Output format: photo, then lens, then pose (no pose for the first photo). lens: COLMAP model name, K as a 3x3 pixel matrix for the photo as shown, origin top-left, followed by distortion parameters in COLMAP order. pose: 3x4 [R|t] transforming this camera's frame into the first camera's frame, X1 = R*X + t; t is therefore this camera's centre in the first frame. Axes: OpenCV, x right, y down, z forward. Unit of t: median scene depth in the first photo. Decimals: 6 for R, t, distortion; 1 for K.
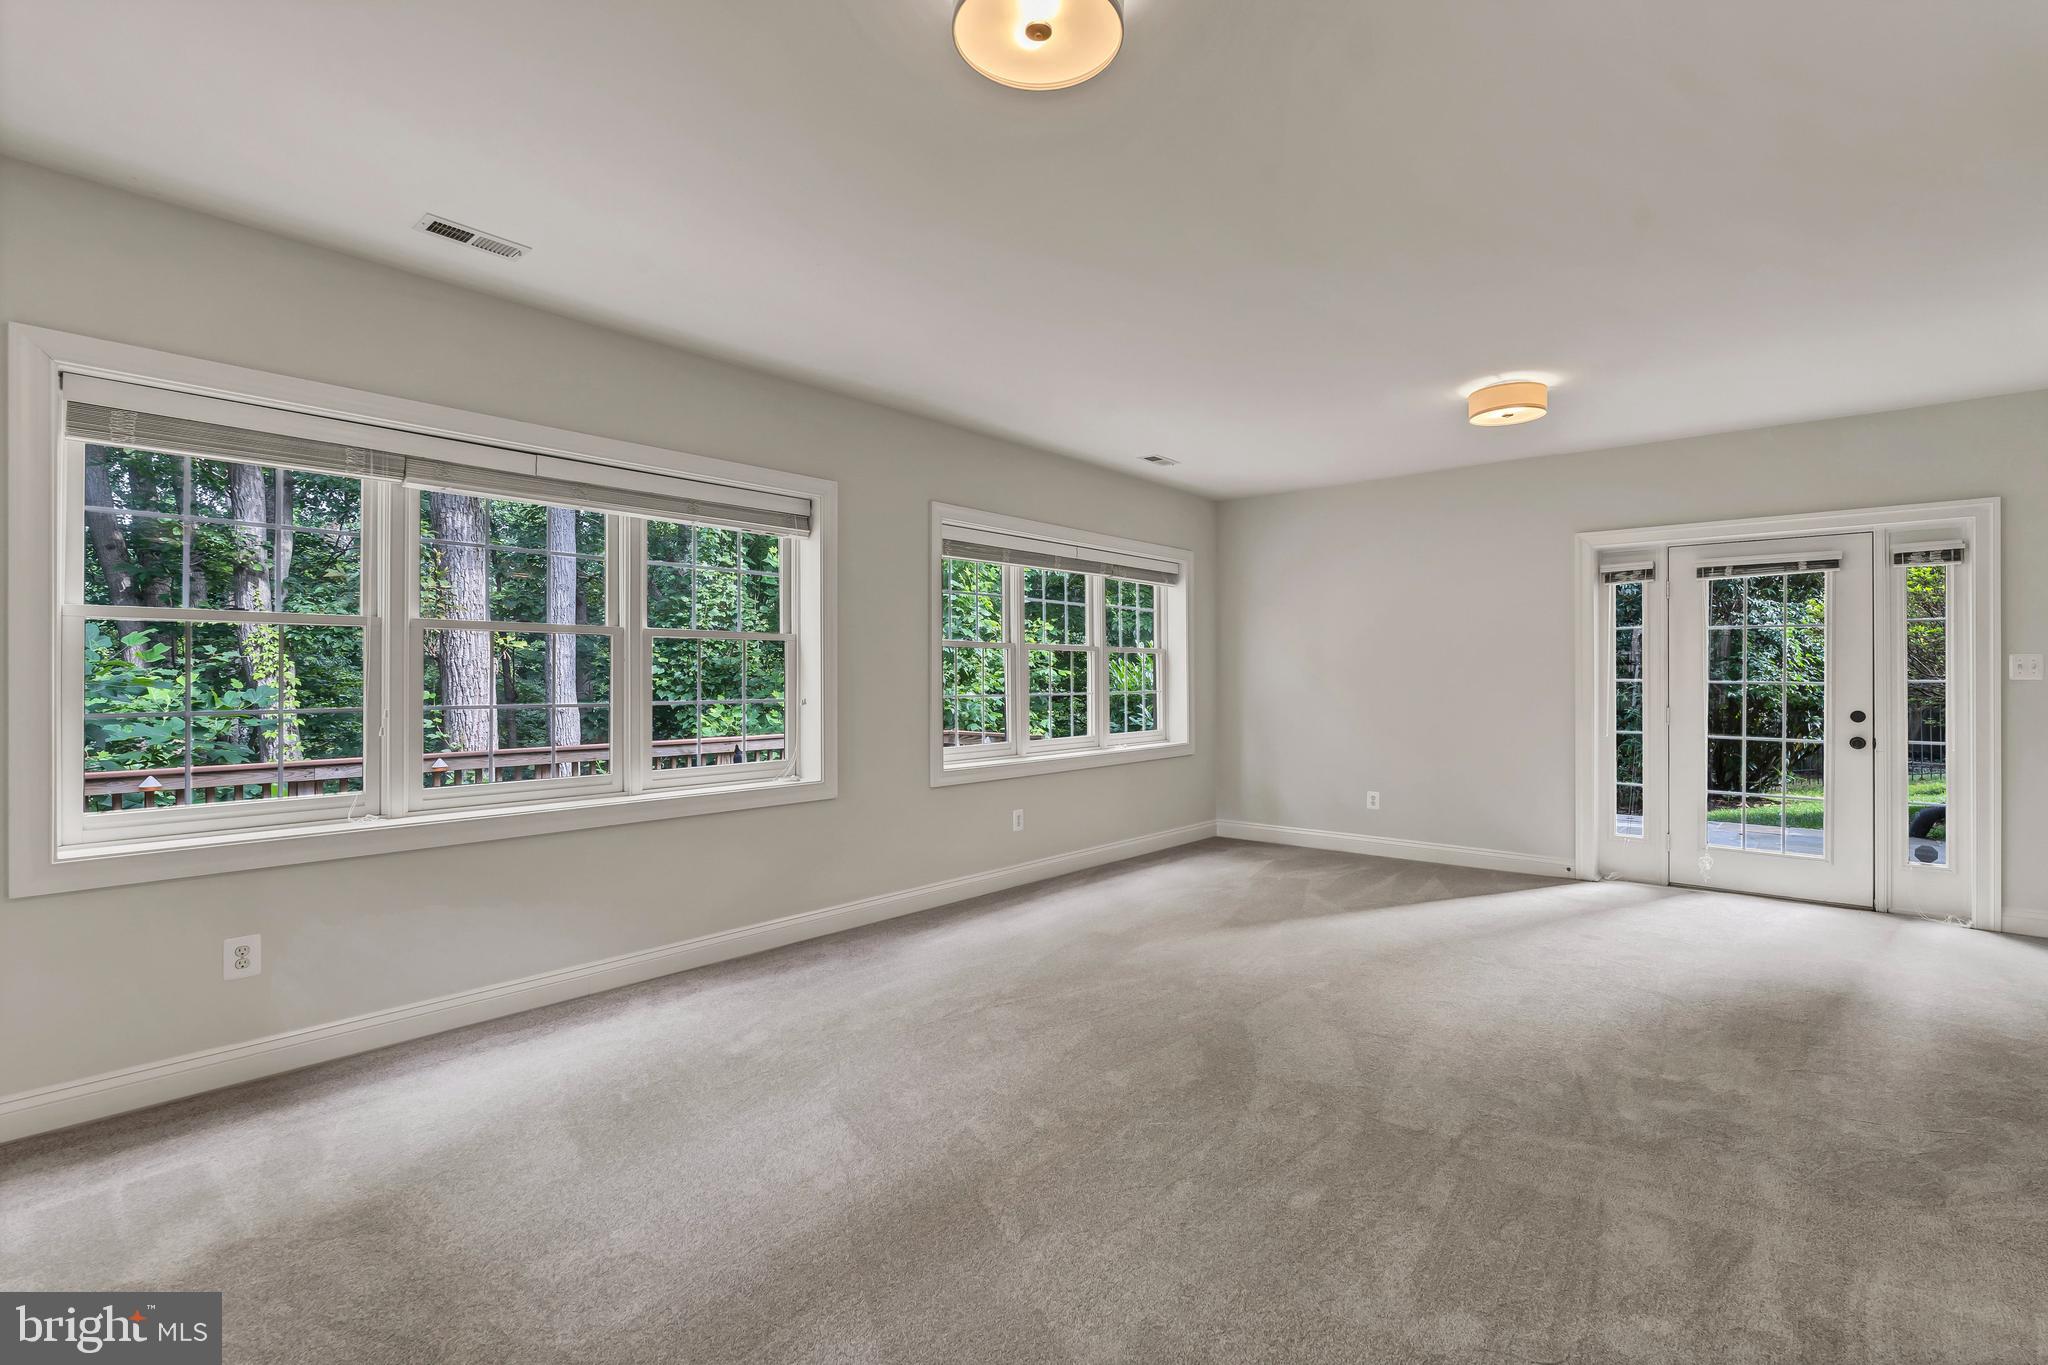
lens RADIAL K [[930.7, 0, 1027.6], [0, 930.7, 677.7], [0, 0, 1]] dist [-0.001705, -0.000068]
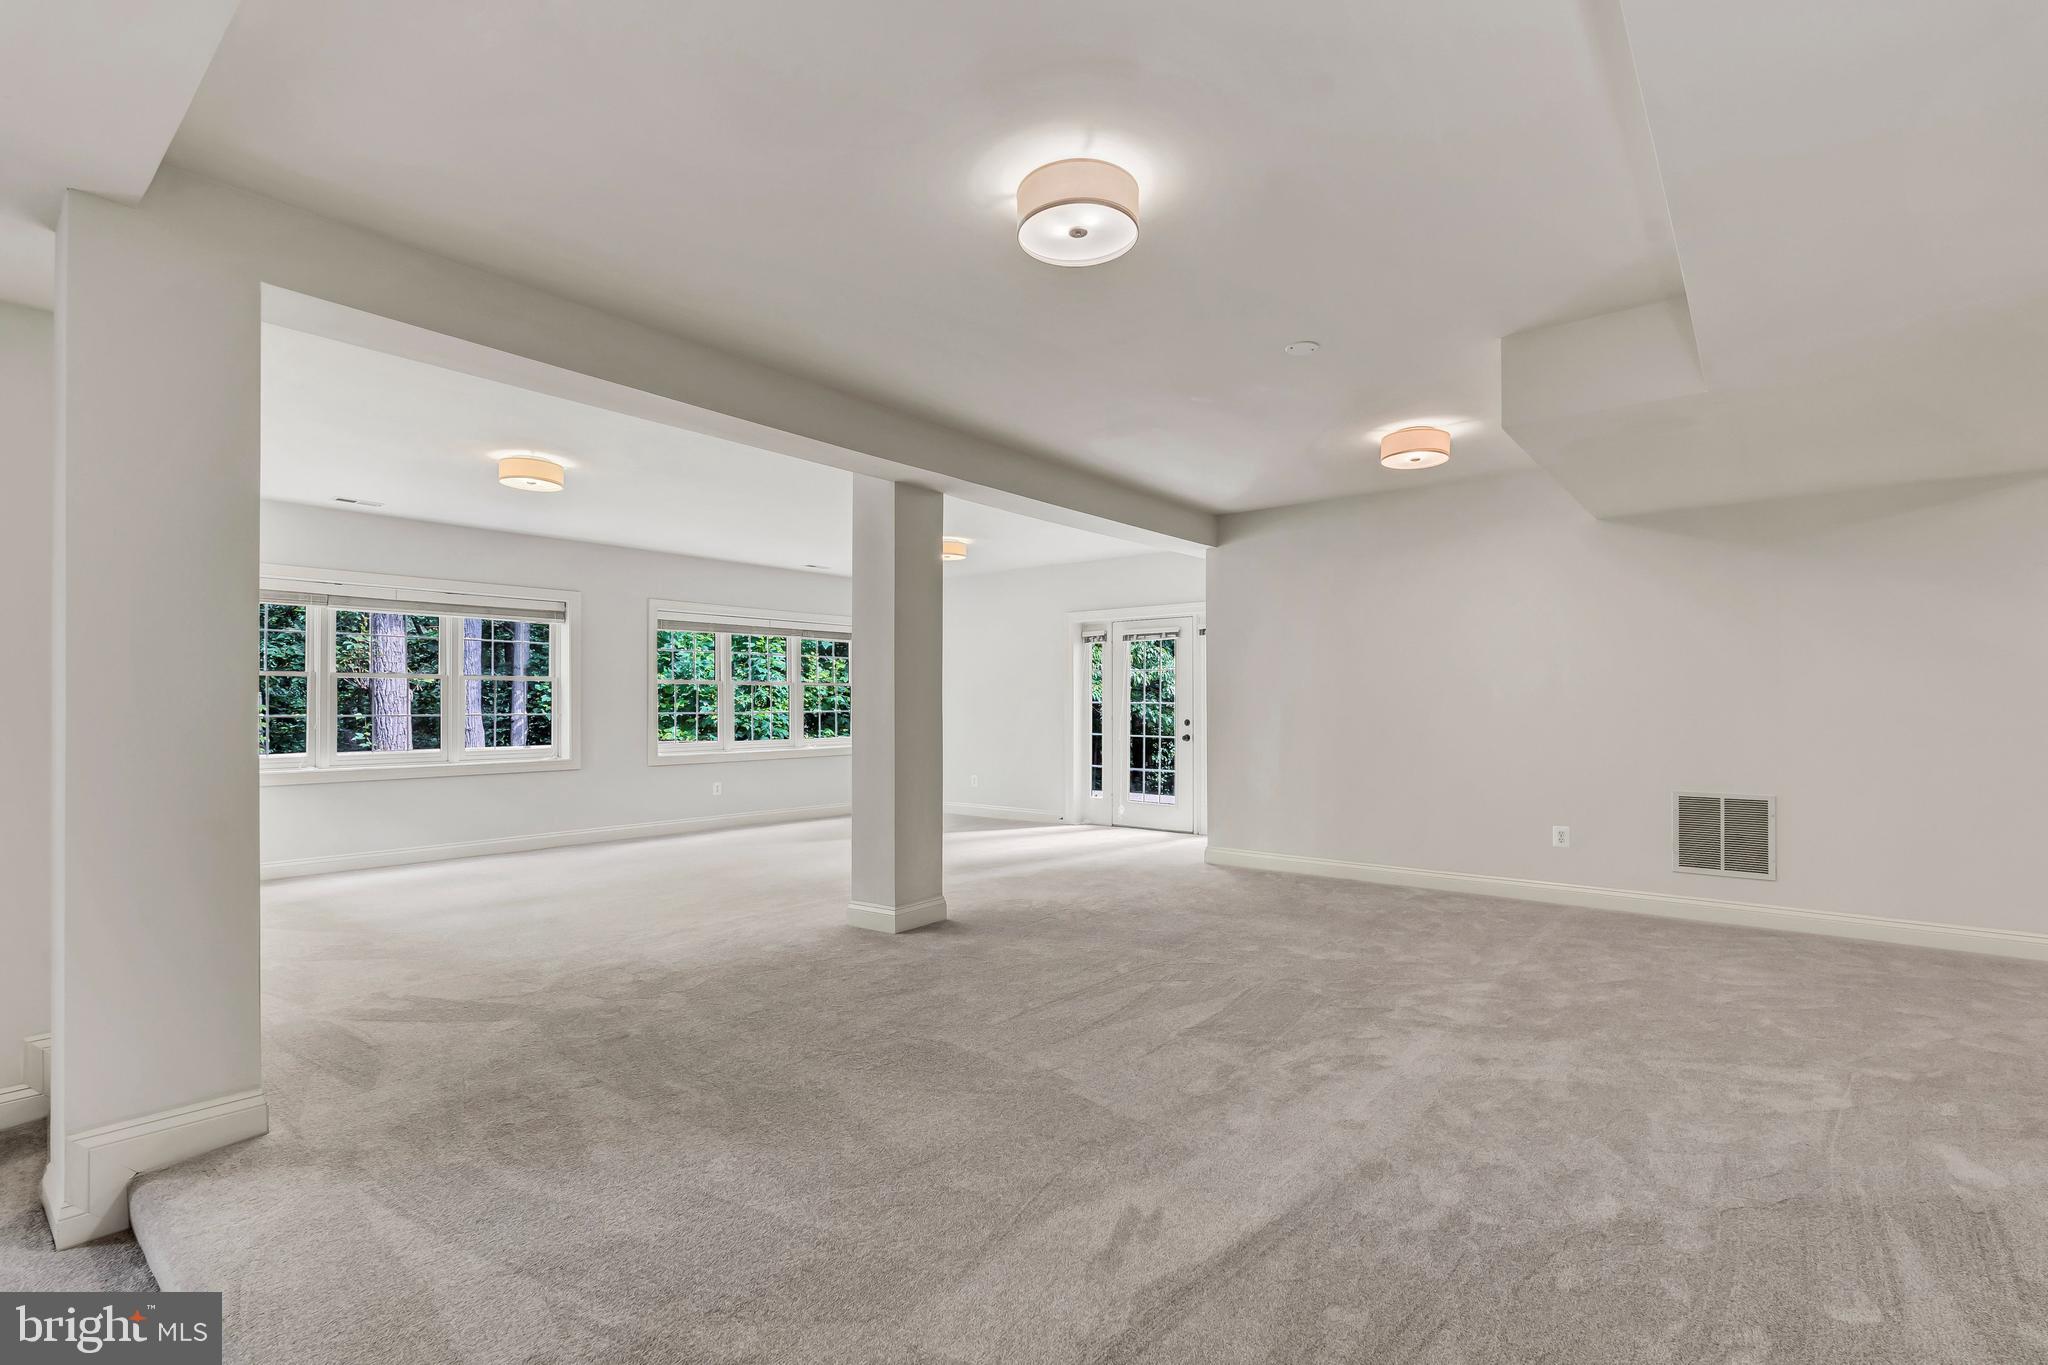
lens RADIAL K [[922.7, 0, 1024.0], [0, 922.7, 682.5], [0, 0, 1]] dist [0.000468, 0.000212]
pose [[0.999538, -0.002794, 0.030263, 0.491481], [0.003545, 0.999686, -0.024801, 0.008112], [-0.030184, 0.024897, 0.999234, -0.659640]]
